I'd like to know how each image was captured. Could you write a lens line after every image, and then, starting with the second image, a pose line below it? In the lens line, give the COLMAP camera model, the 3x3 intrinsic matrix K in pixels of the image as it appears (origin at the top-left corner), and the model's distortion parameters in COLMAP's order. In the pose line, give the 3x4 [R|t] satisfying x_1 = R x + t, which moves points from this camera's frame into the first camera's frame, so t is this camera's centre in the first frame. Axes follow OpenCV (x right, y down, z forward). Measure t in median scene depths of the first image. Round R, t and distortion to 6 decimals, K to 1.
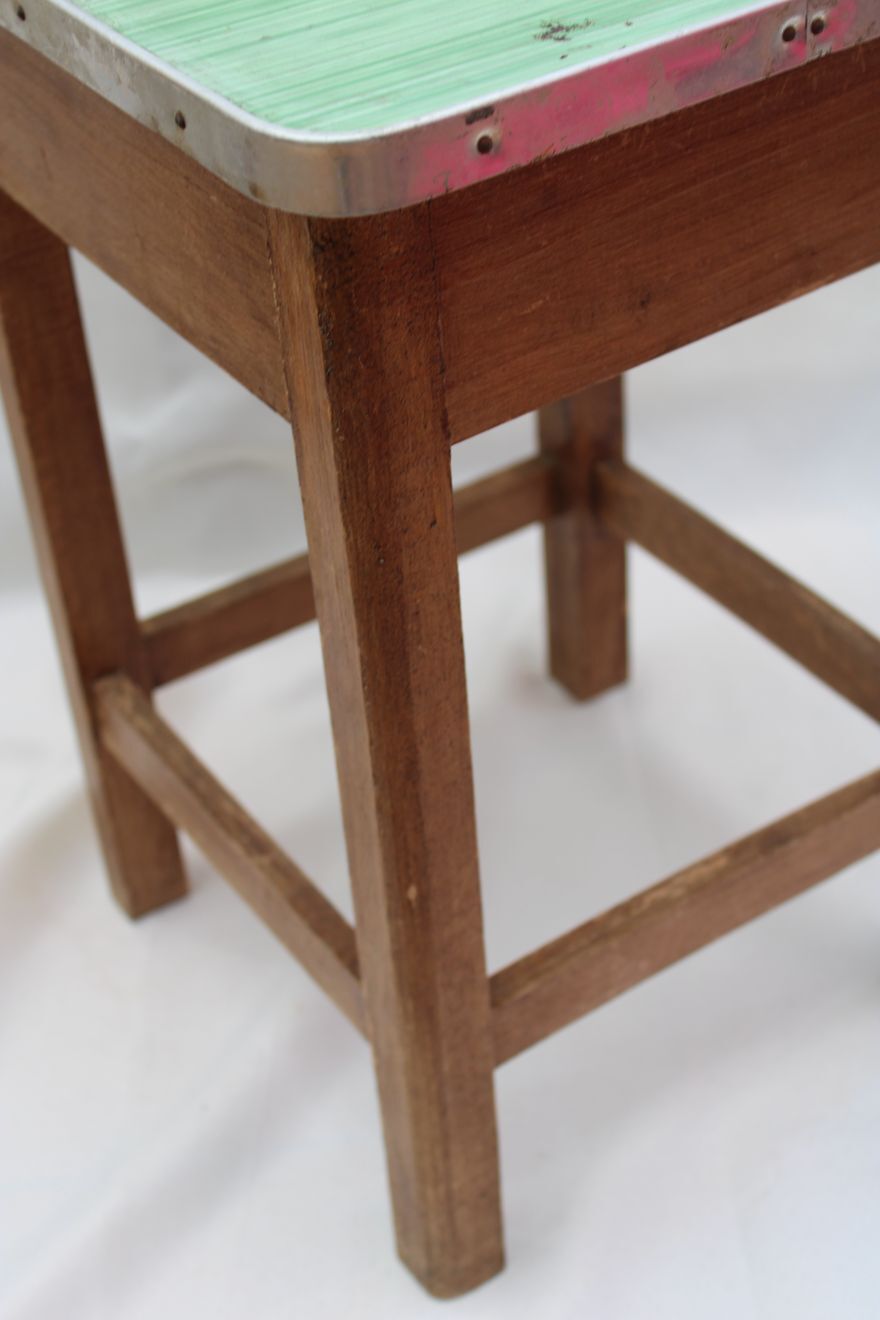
lens RADIAL K [[2098.1, 0, 440.0], [0, 2098.1, 660.0], [0, 0, 1]] dist [-0.013958, 0.111544]
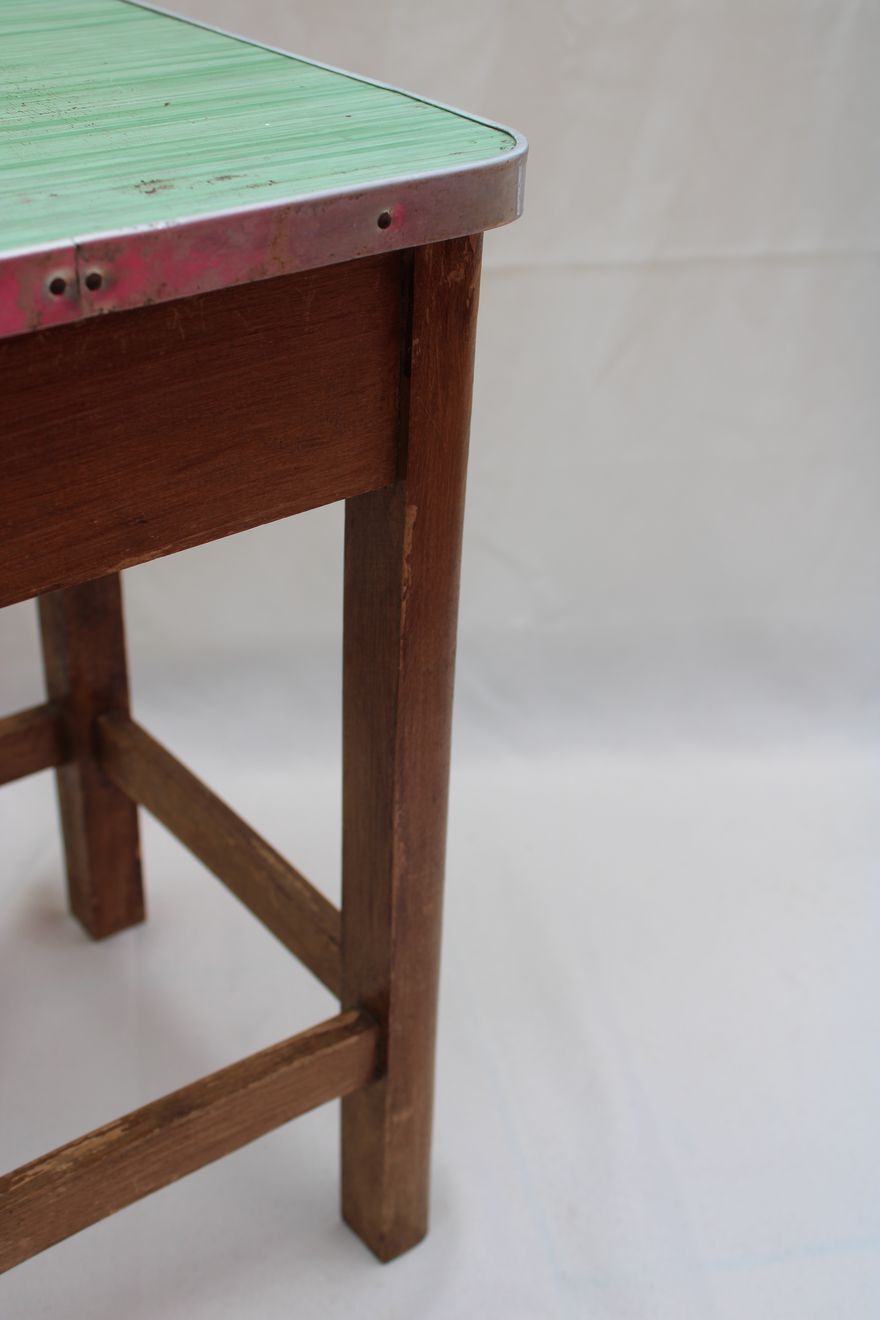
lens RADIAL K [[1678.1, 0, 440.0], [0, 1678.1, 660.0], [0, 0, 1]] dist [-0.042114, -0.032564]
pose [[0.992316, 0.047727, 0.114154, 0.254902], [-0.034560, 0.992803, -0.114662, -0.053658], [-0.118805, 0.109836, 0.986824, 0.261988]]
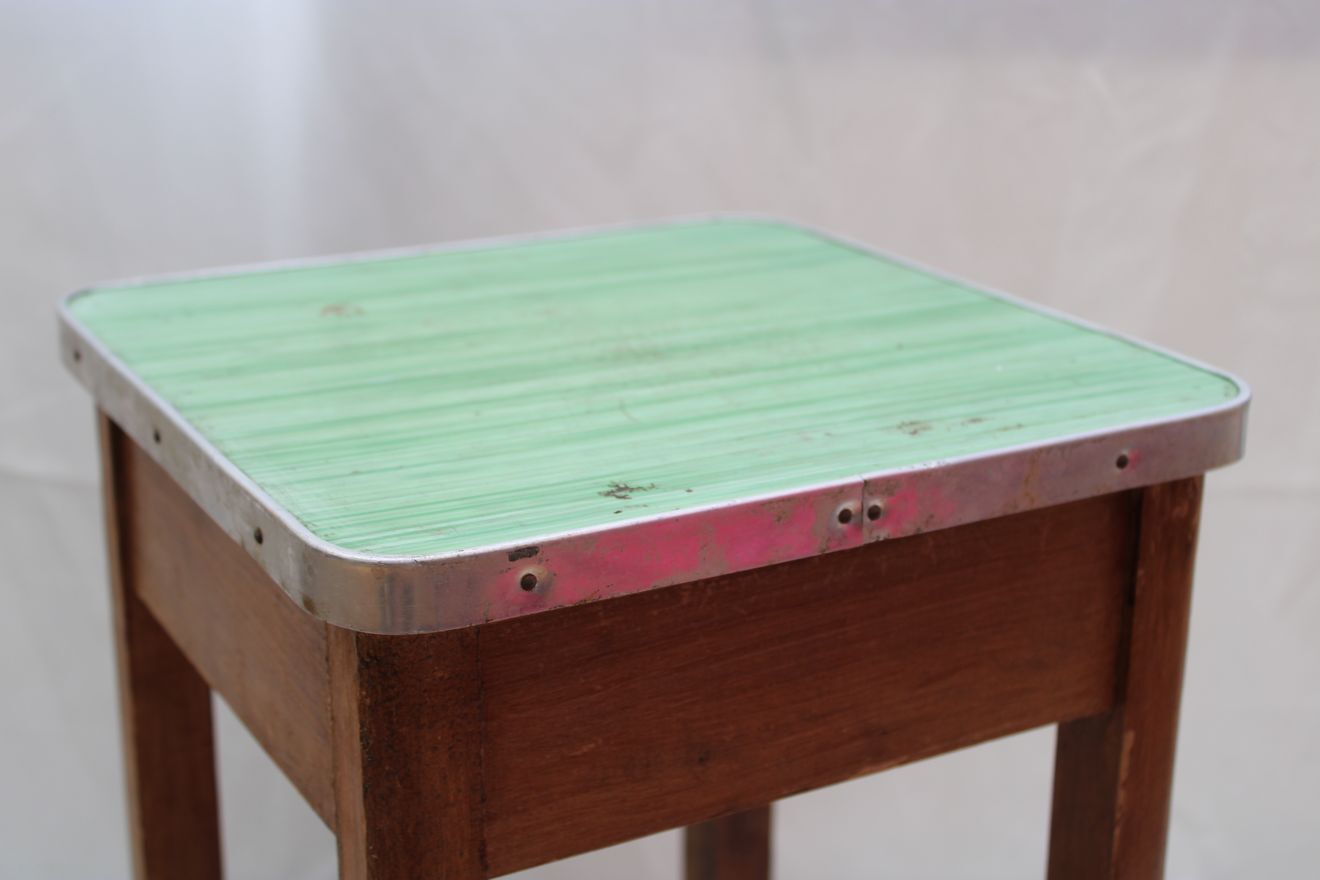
lens RADIAL K [[2098.1, 0, 660.0], [0, 2098.1, 440.0], [0, 0, 1]] dist [-0.013958, 0.111544]
pose [[0.993495, 0.093034, -0.065669, 0.137784], [-0.109902, 0.934348, -0.338990, 0.033746], [0.029820, 0.344002, 0.938495, -0.007429]]
